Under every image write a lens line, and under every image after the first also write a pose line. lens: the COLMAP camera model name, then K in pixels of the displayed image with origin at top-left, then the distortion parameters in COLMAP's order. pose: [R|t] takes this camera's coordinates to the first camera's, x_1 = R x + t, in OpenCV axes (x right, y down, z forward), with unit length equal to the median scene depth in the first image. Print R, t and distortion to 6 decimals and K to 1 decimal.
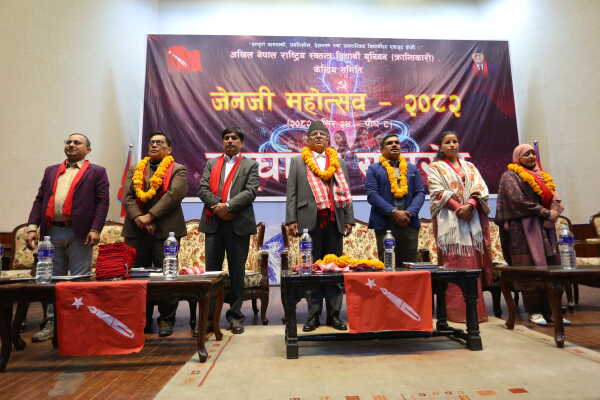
lens RADIAL K [[365.5, 0, 302.5], [0, 365.5, 196.9], [0, 0, 1]] dist [-0.044271, 0.003462]
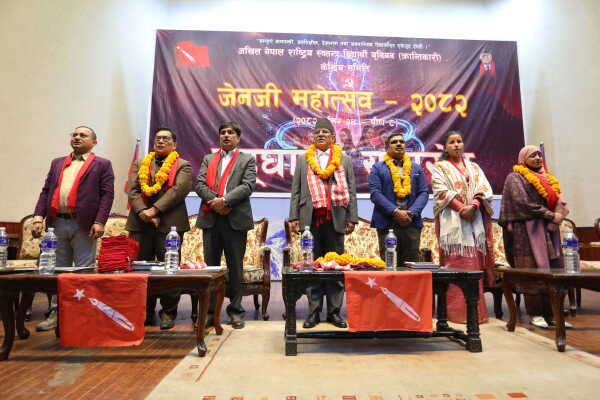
lens RADIAL K [[360.8, 0, 301.8], [0, 360.8, 197.6], [0, 0, 1]] dist [-0.046391, 0.007354]
pose [[0.999644, 0.021428, -0.015911, 0.002627], [-0.021237, 0.999702, 0.012068, -0.000733], [0.016165, -0.011726, 0.999801, 0.005092]]
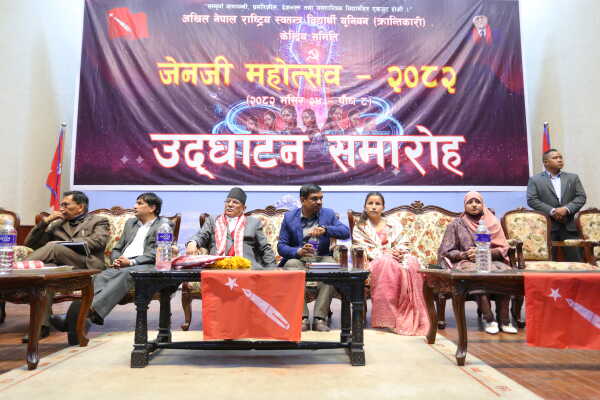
lens RADIAL K [[427.4, 0, 297.3], [0, 427.4, 196.9], [0, 0, 1]] dist [-0.028085, 0.017922]
pose [[0.999352, 0.013635, -0.033326, 0.117334], [-0.012975, 0.999717, 0.019944, 0.003956], [0.033589, -0.019498, 0.999246, 0.001606]]
